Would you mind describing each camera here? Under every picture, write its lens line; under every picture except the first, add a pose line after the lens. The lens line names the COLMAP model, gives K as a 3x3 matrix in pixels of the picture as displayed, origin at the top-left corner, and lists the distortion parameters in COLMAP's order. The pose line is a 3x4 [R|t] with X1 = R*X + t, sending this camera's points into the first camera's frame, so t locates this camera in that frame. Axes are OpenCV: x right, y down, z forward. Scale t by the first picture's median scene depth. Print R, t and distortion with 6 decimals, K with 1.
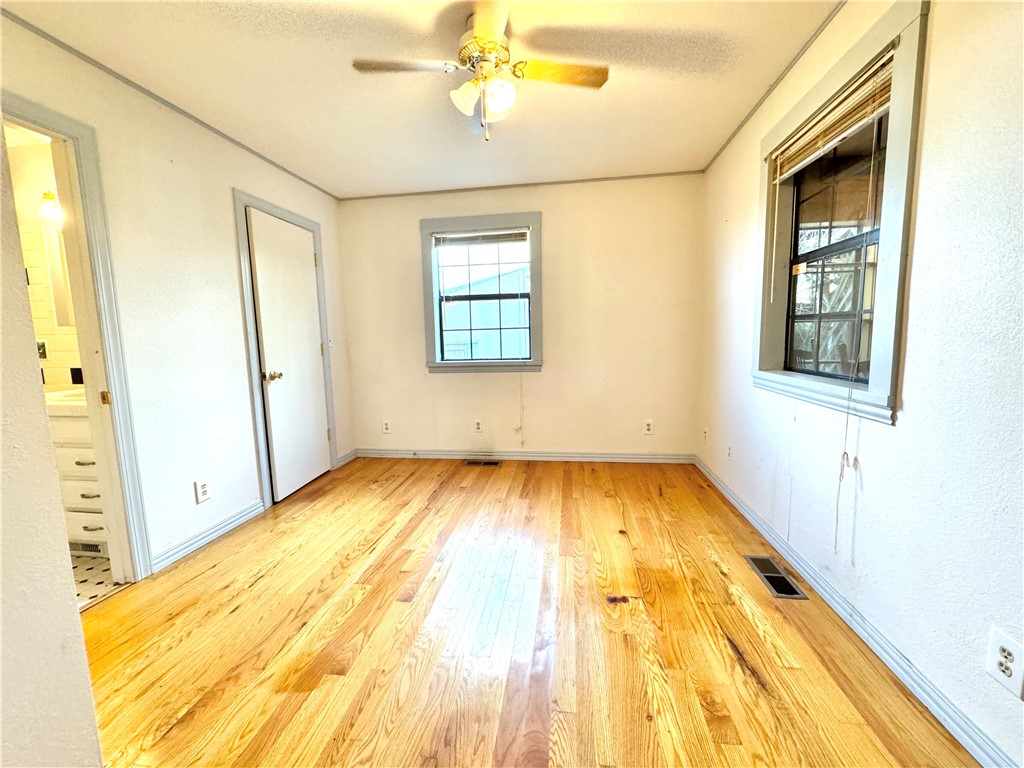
lens RADIAL K [[408.9, 0, 513.0], [0, 408.9, 384.3], [0, 0, 1]] dist [-0.002371, 0.000371]
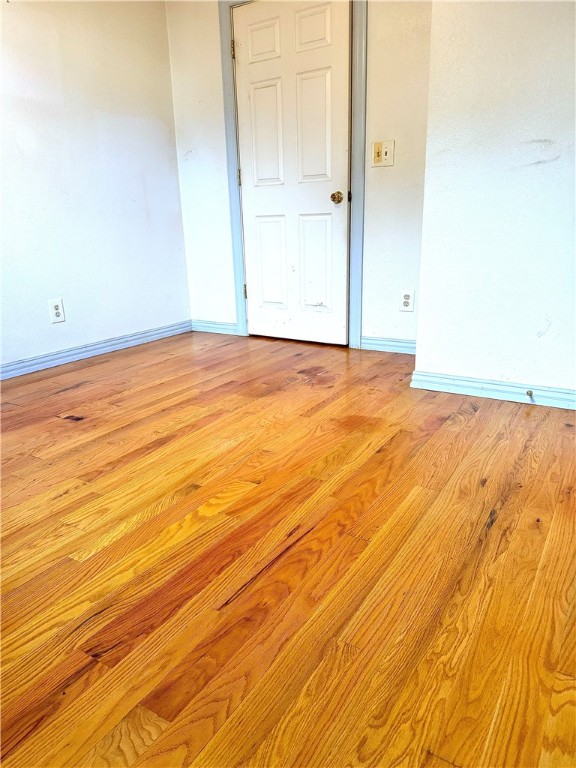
lens RADIAL K [[545.6, 0, 288.6], [0, 545.6, 385.3], [0, 0, 1]] dist [0.028298, -0.021529]
pose [[-0.915217, -0.071178, 0.396625, -0.735379], [0.094883, 0.918535, 0.383784, -0.007817], [-0.391631, 0.388879, -0.833905, 1.859507]]
